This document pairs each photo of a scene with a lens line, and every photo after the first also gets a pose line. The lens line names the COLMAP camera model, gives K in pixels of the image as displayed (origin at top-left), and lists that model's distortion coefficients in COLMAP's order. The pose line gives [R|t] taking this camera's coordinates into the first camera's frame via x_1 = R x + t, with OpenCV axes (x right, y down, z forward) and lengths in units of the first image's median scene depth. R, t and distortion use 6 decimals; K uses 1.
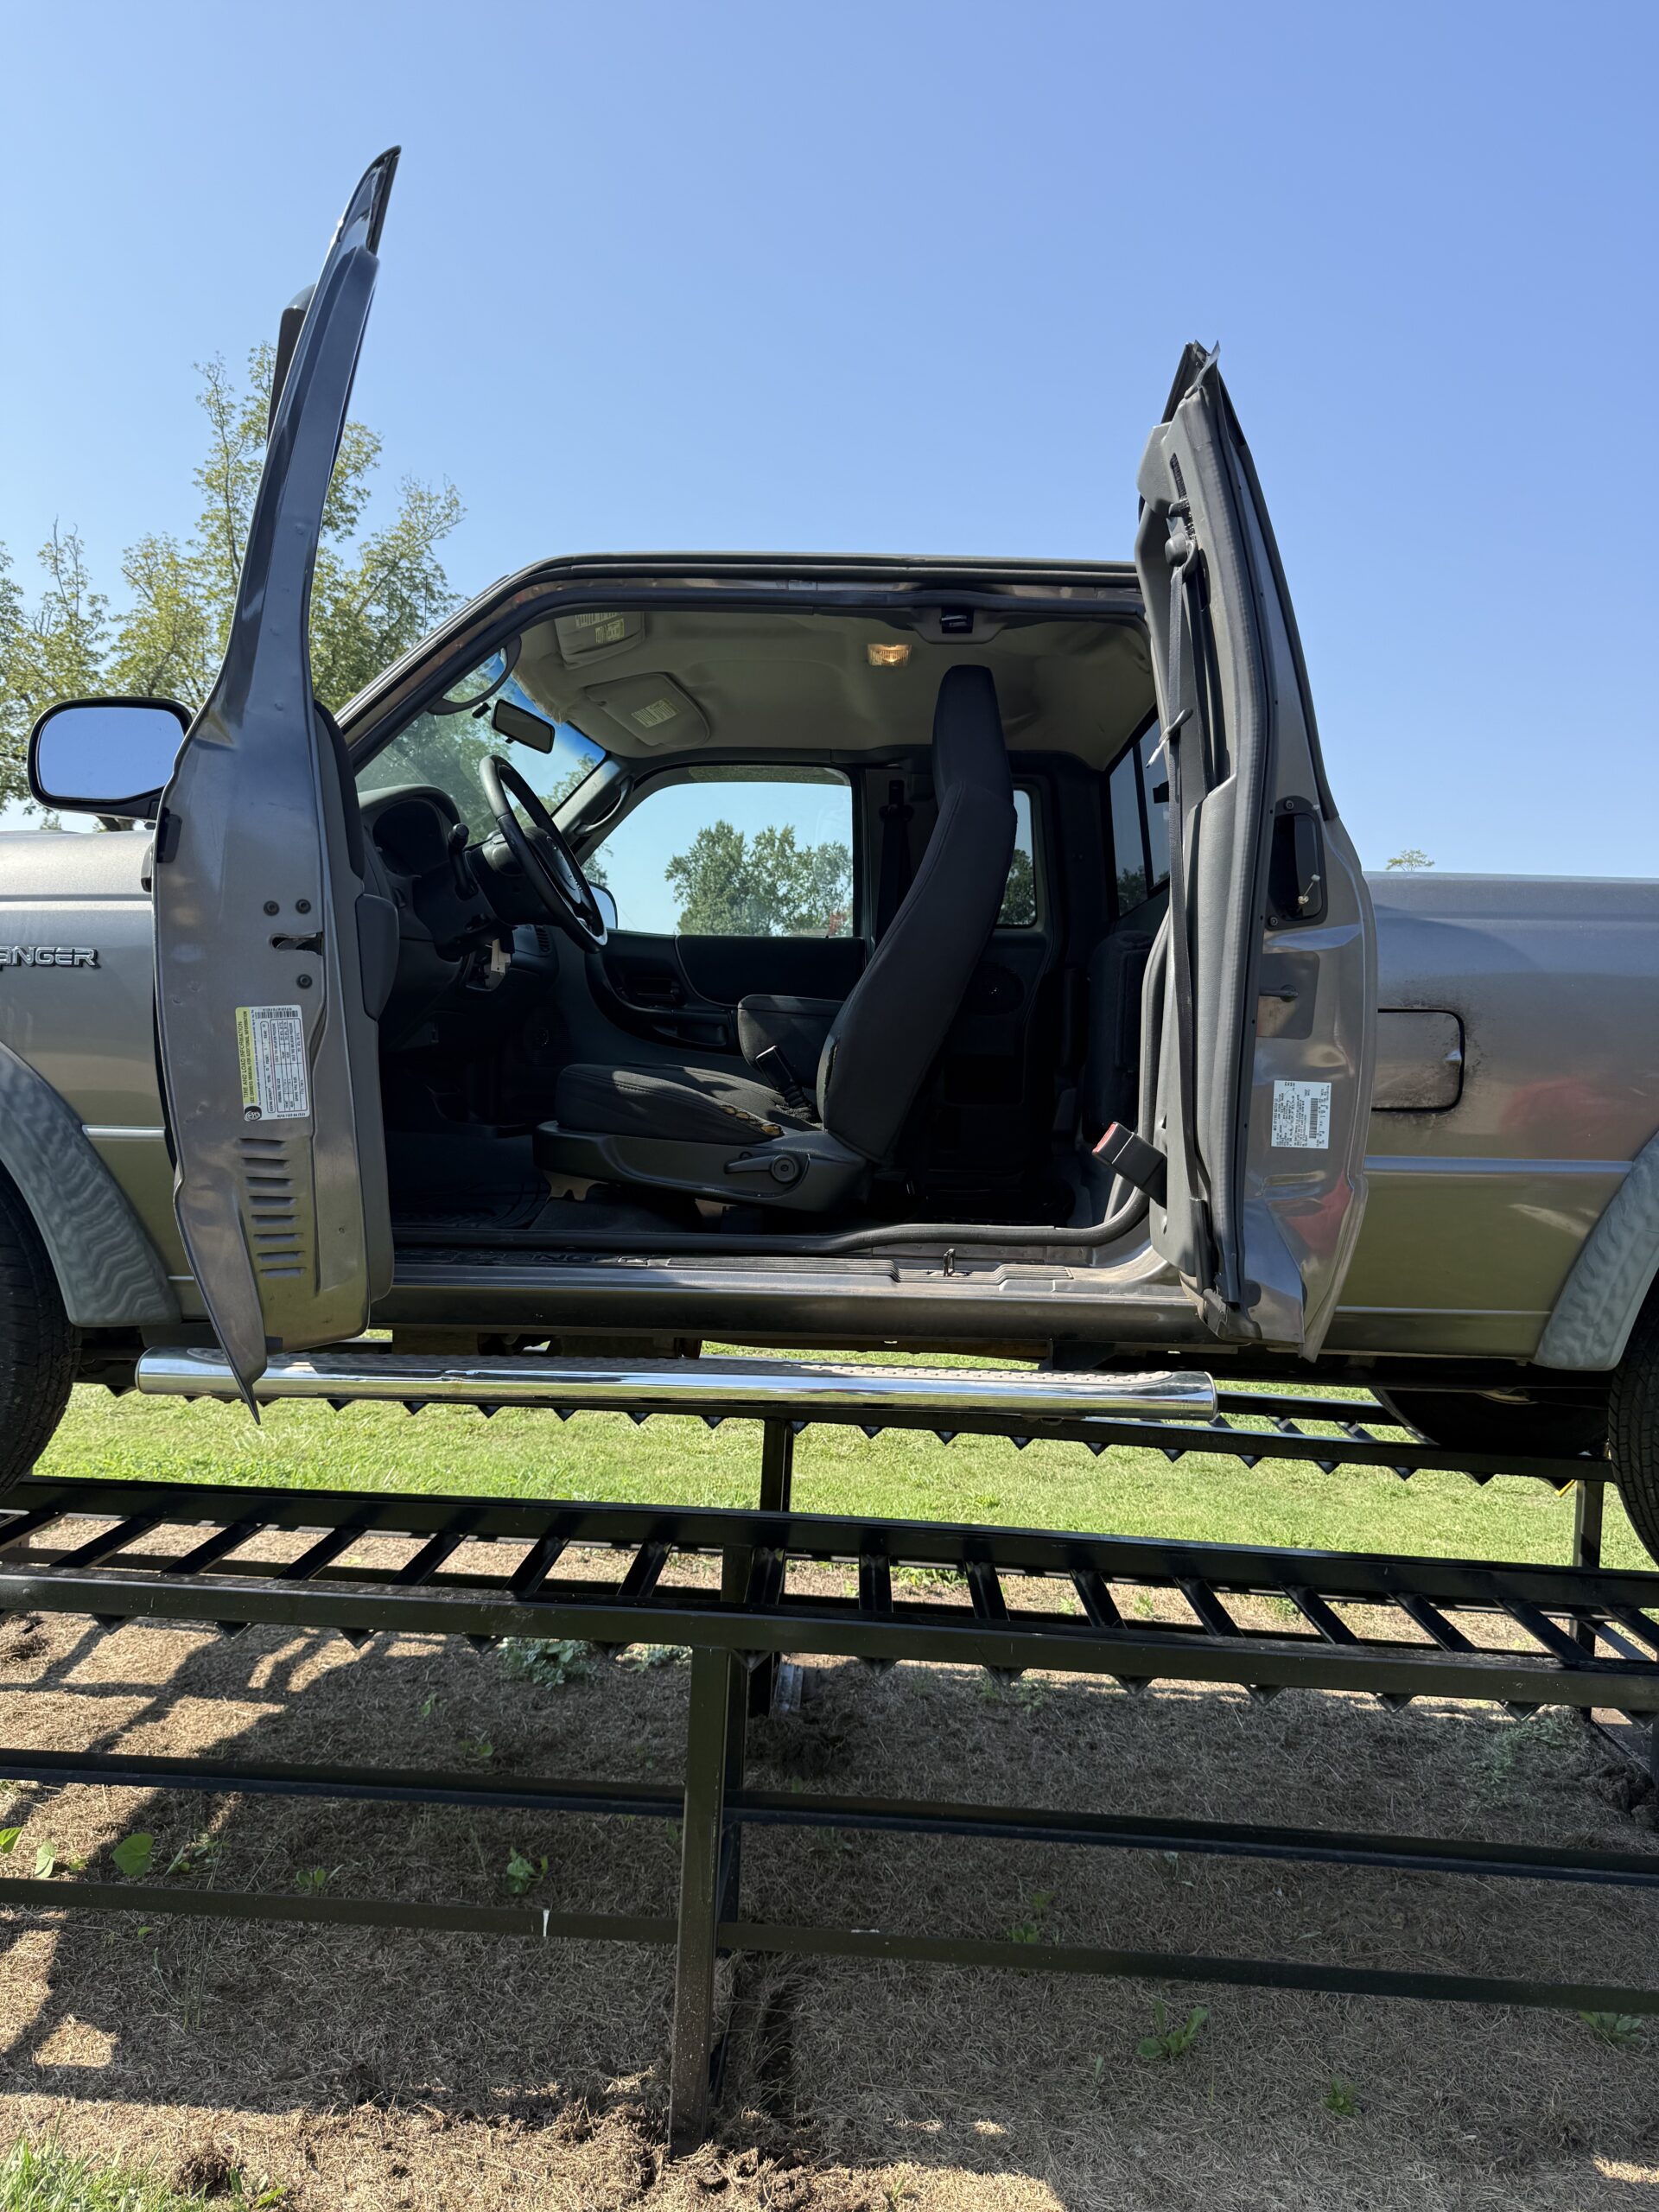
lens RADIAL K [[1617.2, 0, 832.7], [0, 1617.2, 1107.2], [0, 0, 1]] dist [0.035698, -0.052814]
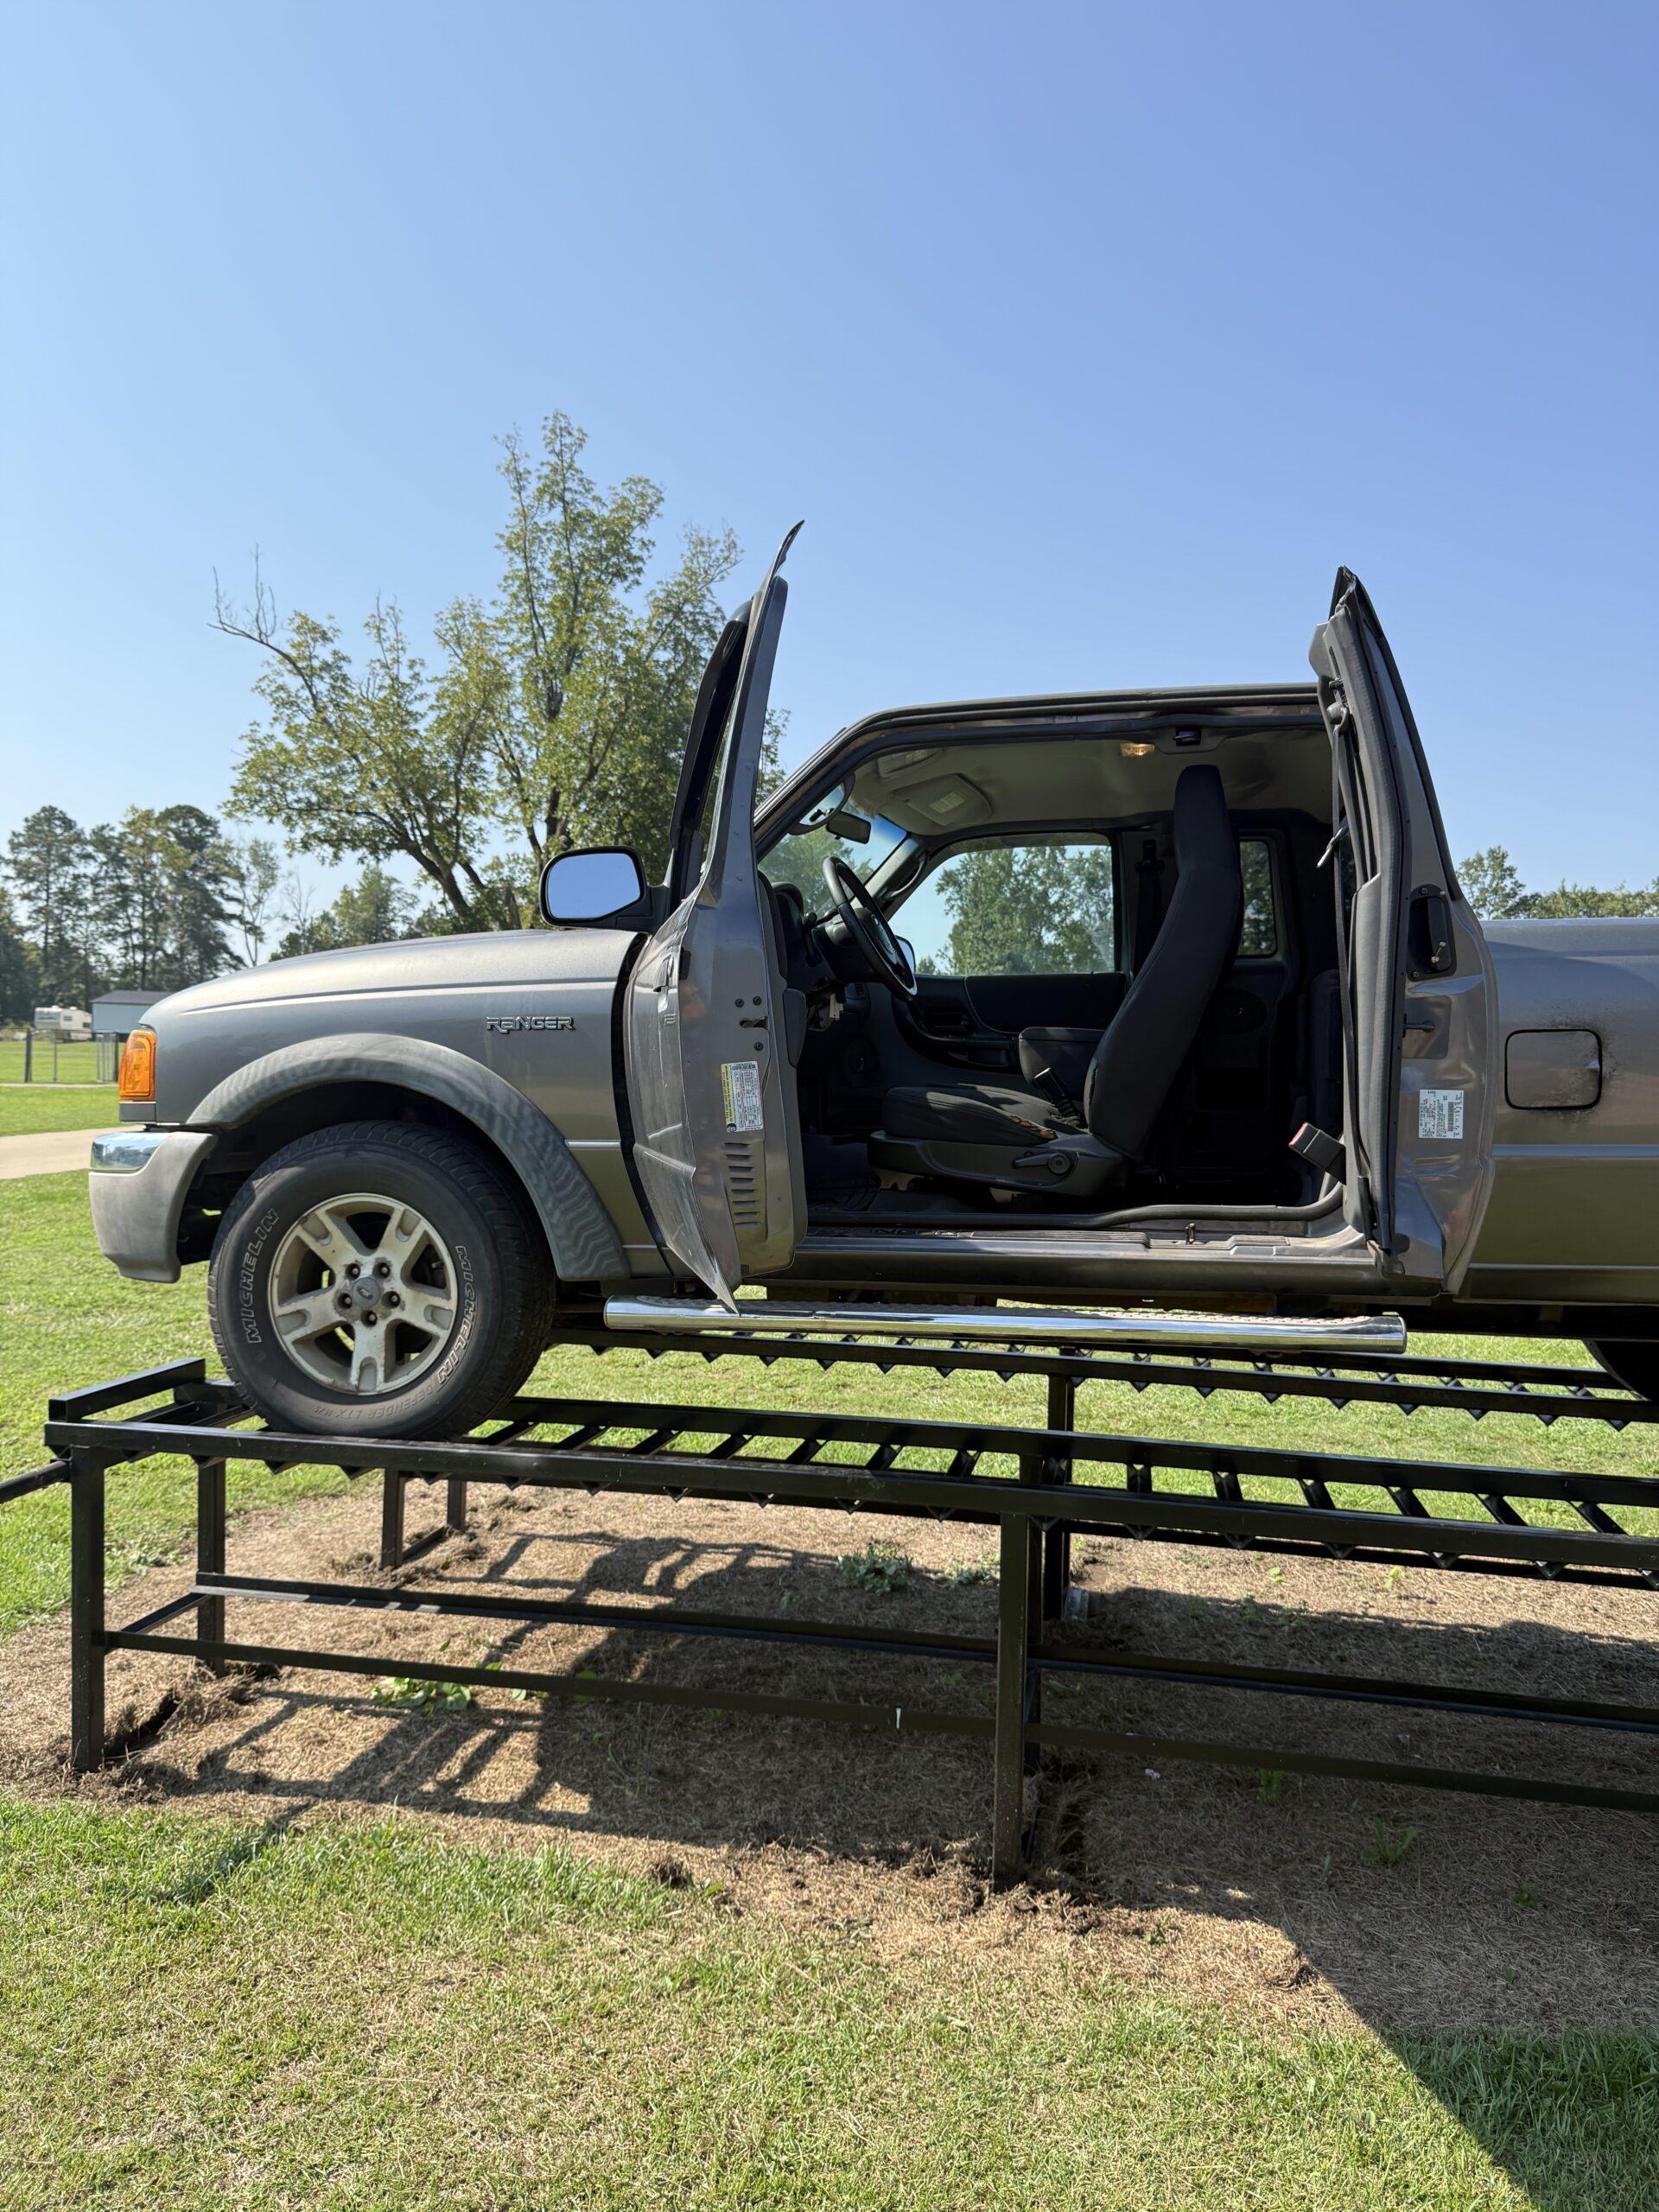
lens RADIAL K [[1617.2, 0, 823.4], [0, 1617.2, 1101.1], [0, 0, 1]] dist [0.035698, -0.052814]
pose [[0.984244, -0.023246, -0.175283, 0.011475], [0.021517, 0.999699, -0.011761, -0.001288], [0.175503, 0.007804, 0.984448, -0.323555]]
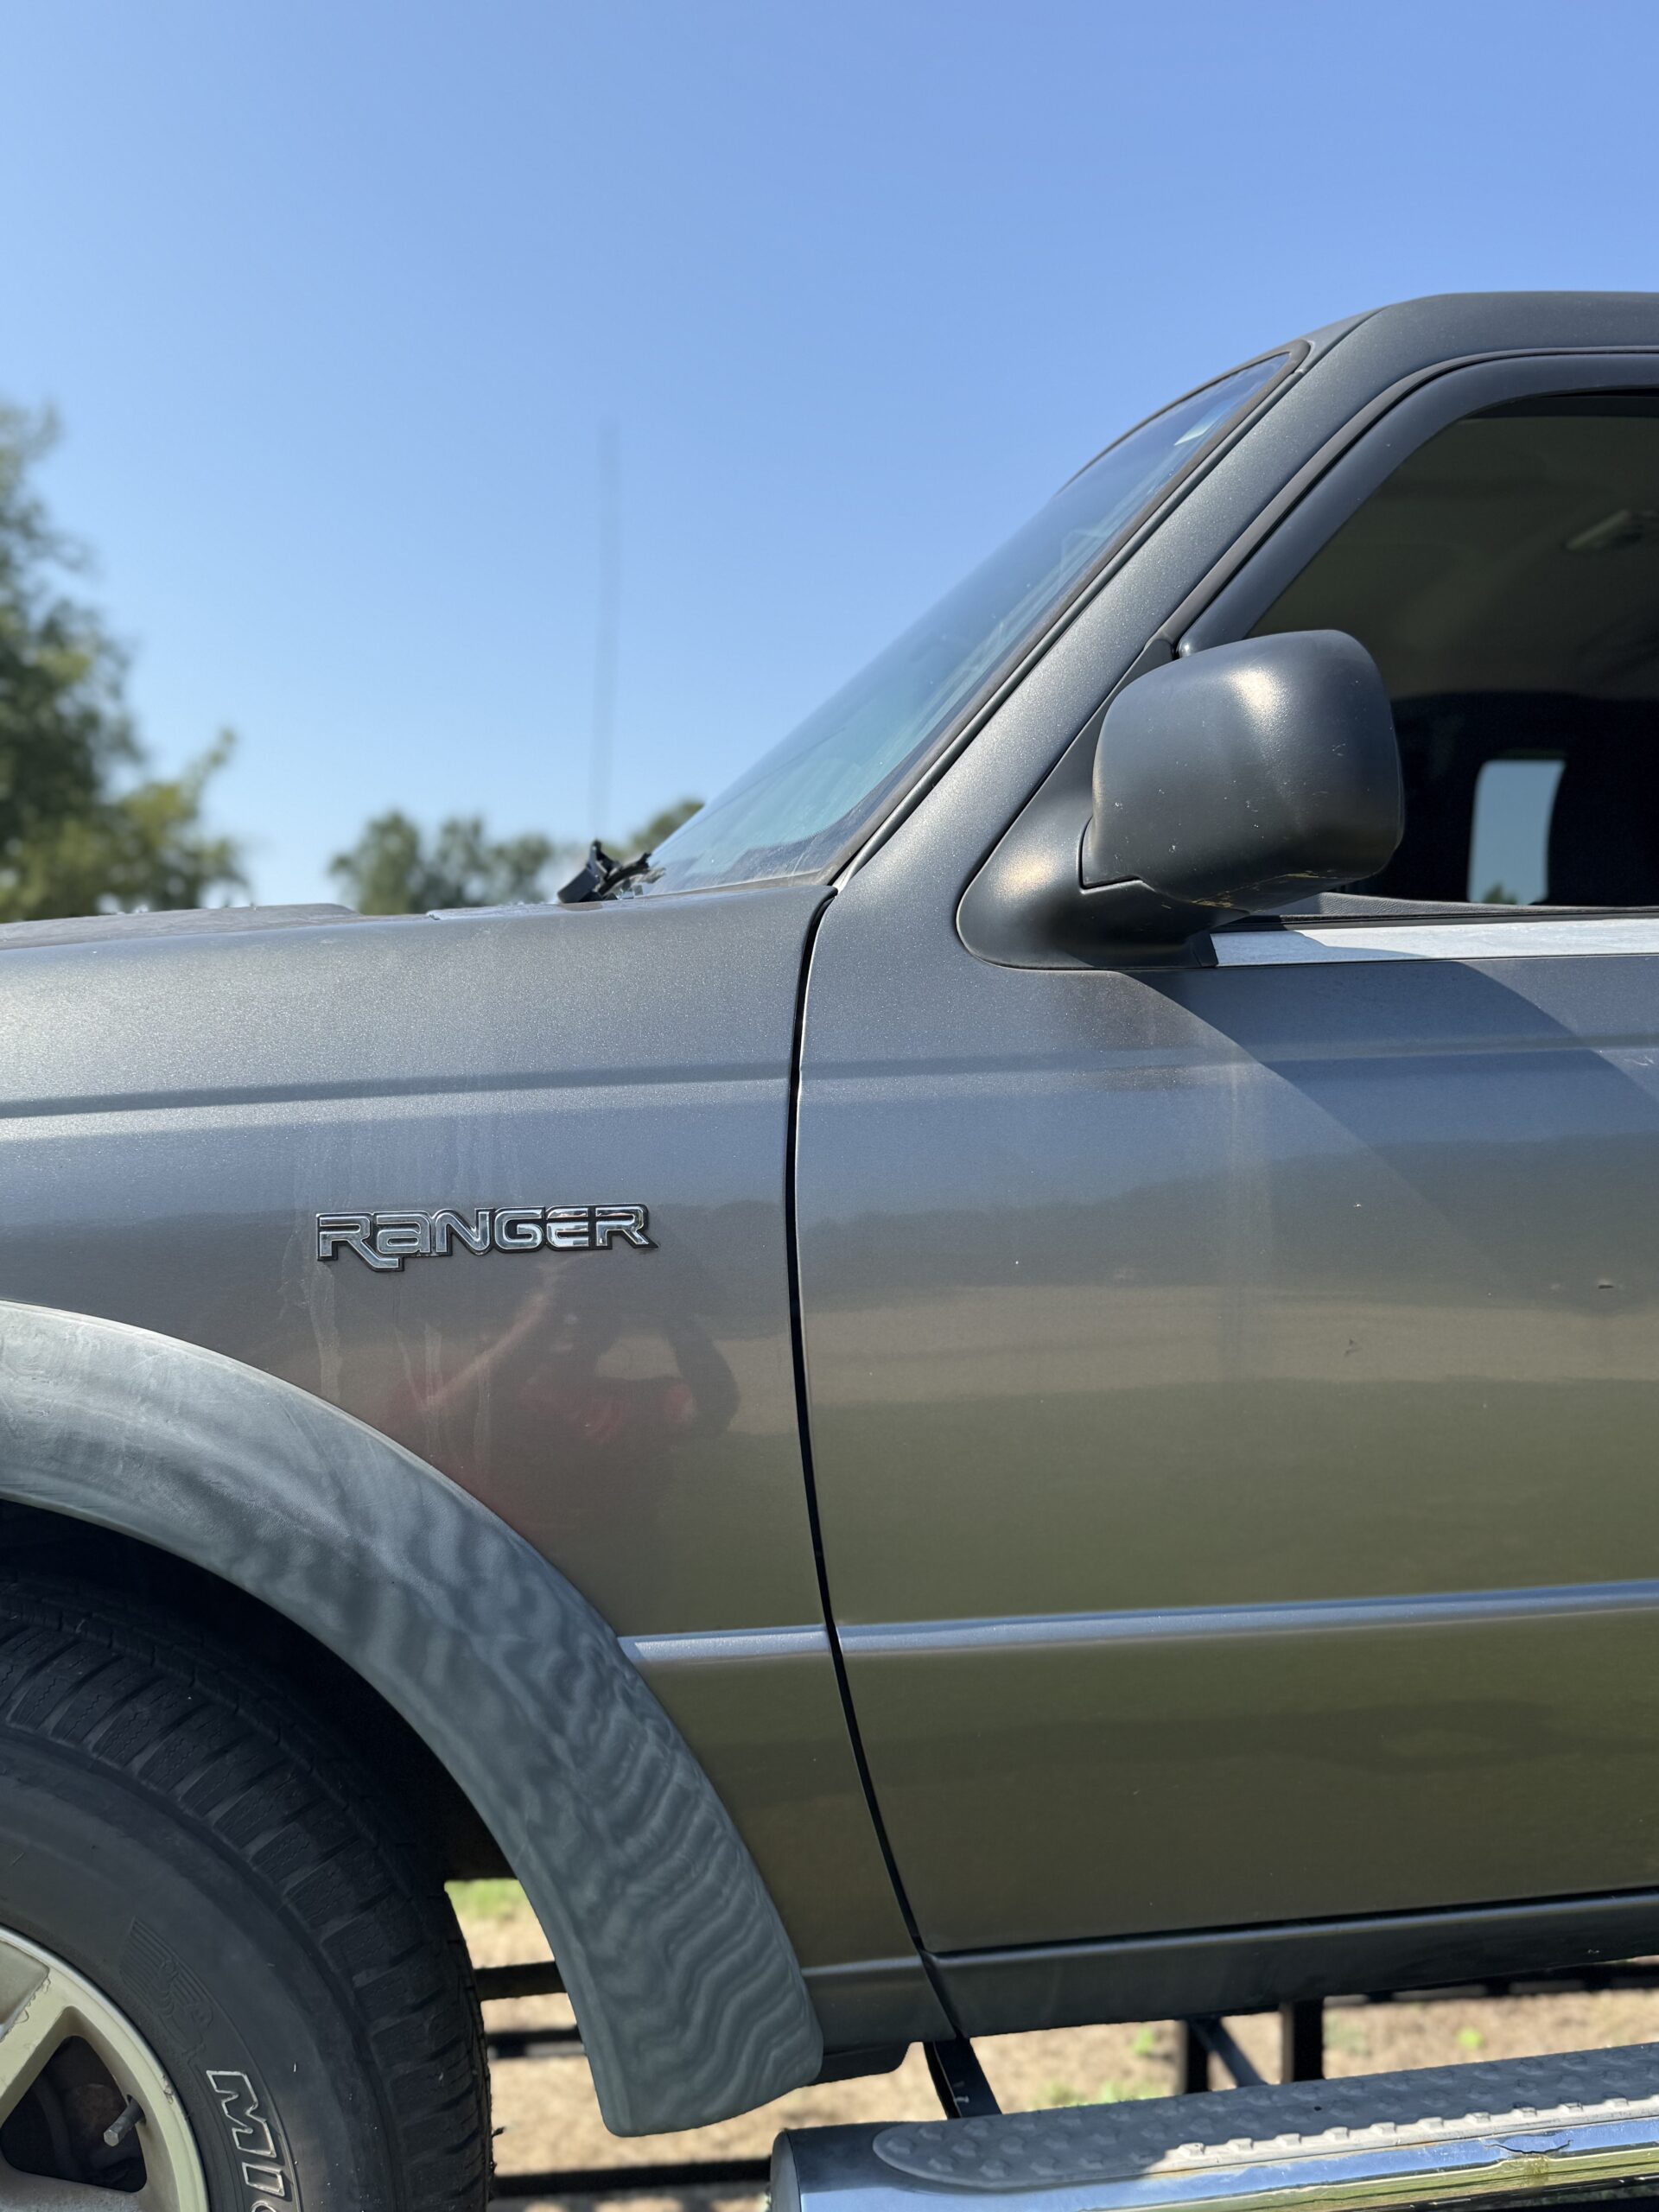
lens RADIAL K [[1885.2, 0, 828.8], [0, 1885.2, 1099.7], [0, 0, 1]] dist [0.016528, -0.025104]
pose [[0.985949, -0.047178, 0.160243, -0.427861], [0.050035, 0.998652, -0.013839, -0.101119], [-0.159374, 0.021662, 0.986981, 0.471337]]
